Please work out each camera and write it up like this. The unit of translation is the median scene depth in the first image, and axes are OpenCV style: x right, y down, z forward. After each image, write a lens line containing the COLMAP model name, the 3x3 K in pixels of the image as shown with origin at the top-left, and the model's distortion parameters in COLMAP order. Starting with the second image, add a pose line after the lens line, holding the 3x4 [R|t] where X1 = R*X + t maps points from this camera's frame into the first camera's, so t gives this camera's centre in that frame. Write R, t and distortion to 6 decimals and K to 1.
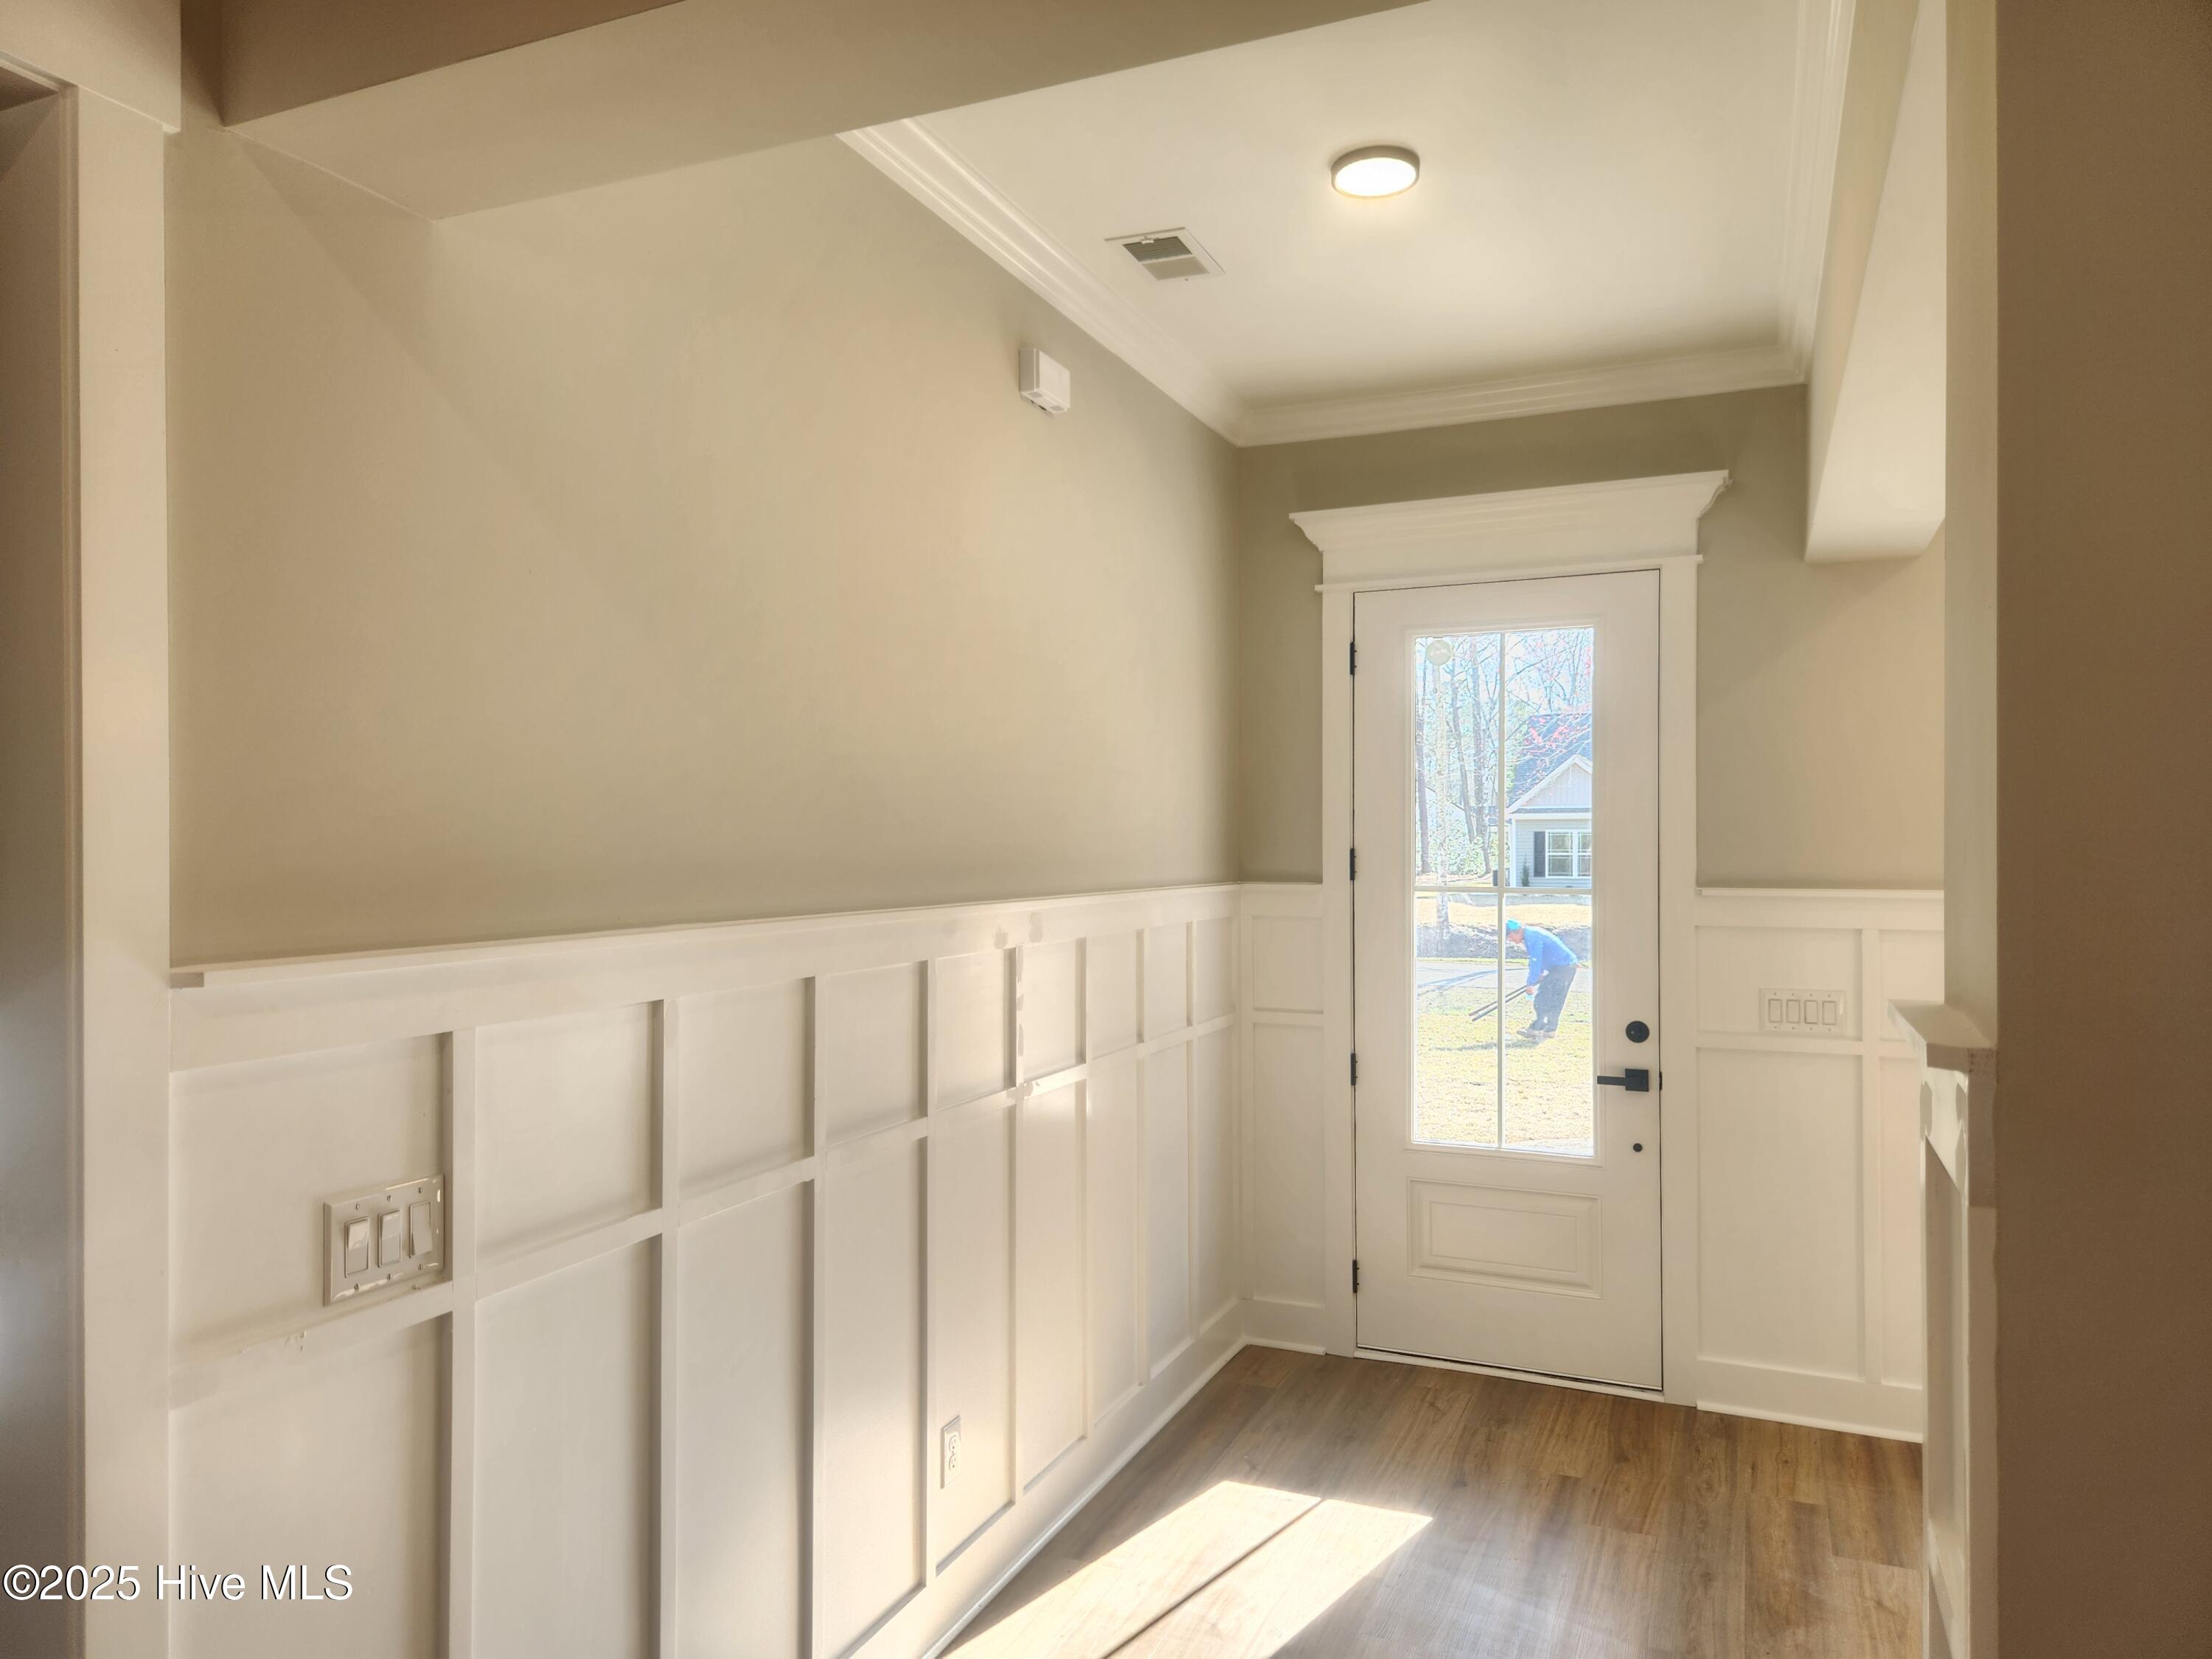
lens RADIAL K [[1477.3, 0, 1096.7], [0, 1477.3, 833.2], [0, 0, 1]] dist [0.063785, -0.058664]
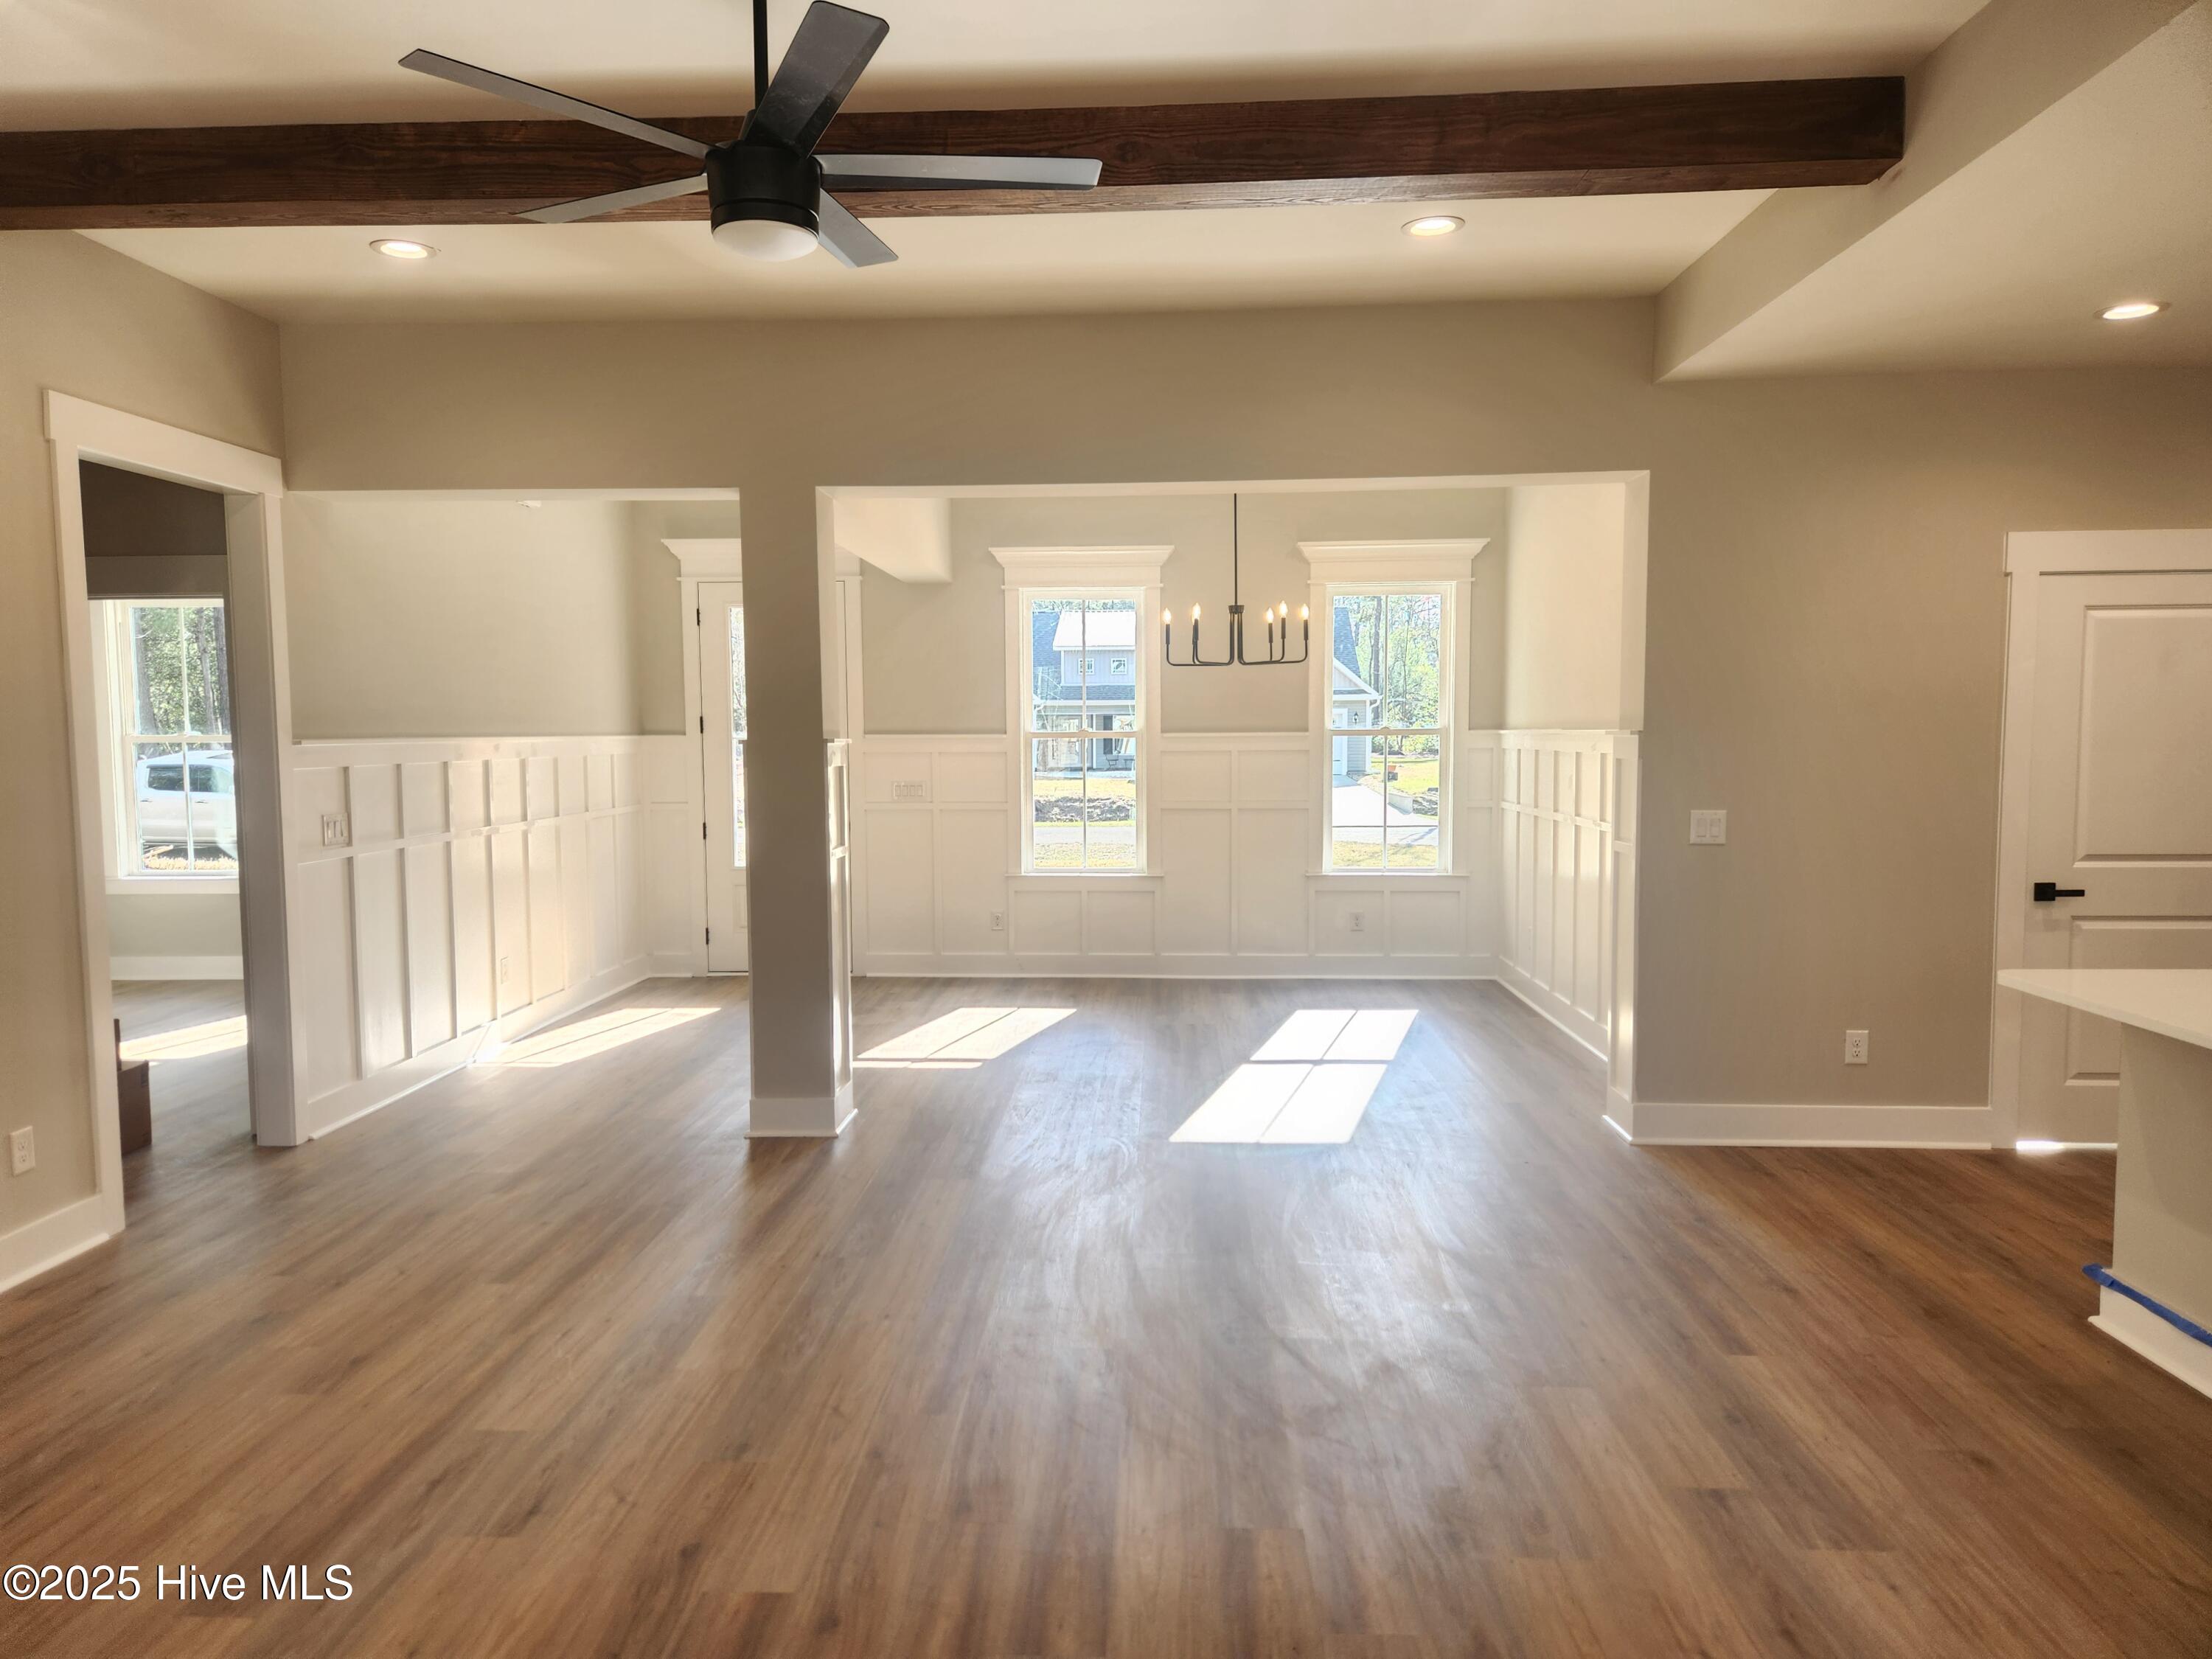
lens RADIAL K [[1477.3, 0, 1098.1], [0, 1477.3, 827.8], [0, 0, 1]] dist [0.063785, -0.058664]
pose [[0.934759, -0.027414, 0.354223, -0.043572], [0.001192, 0.997255, 0.074035, 0.016236], [-0.355281, -0.068783, 0.932226, -1.322720]]
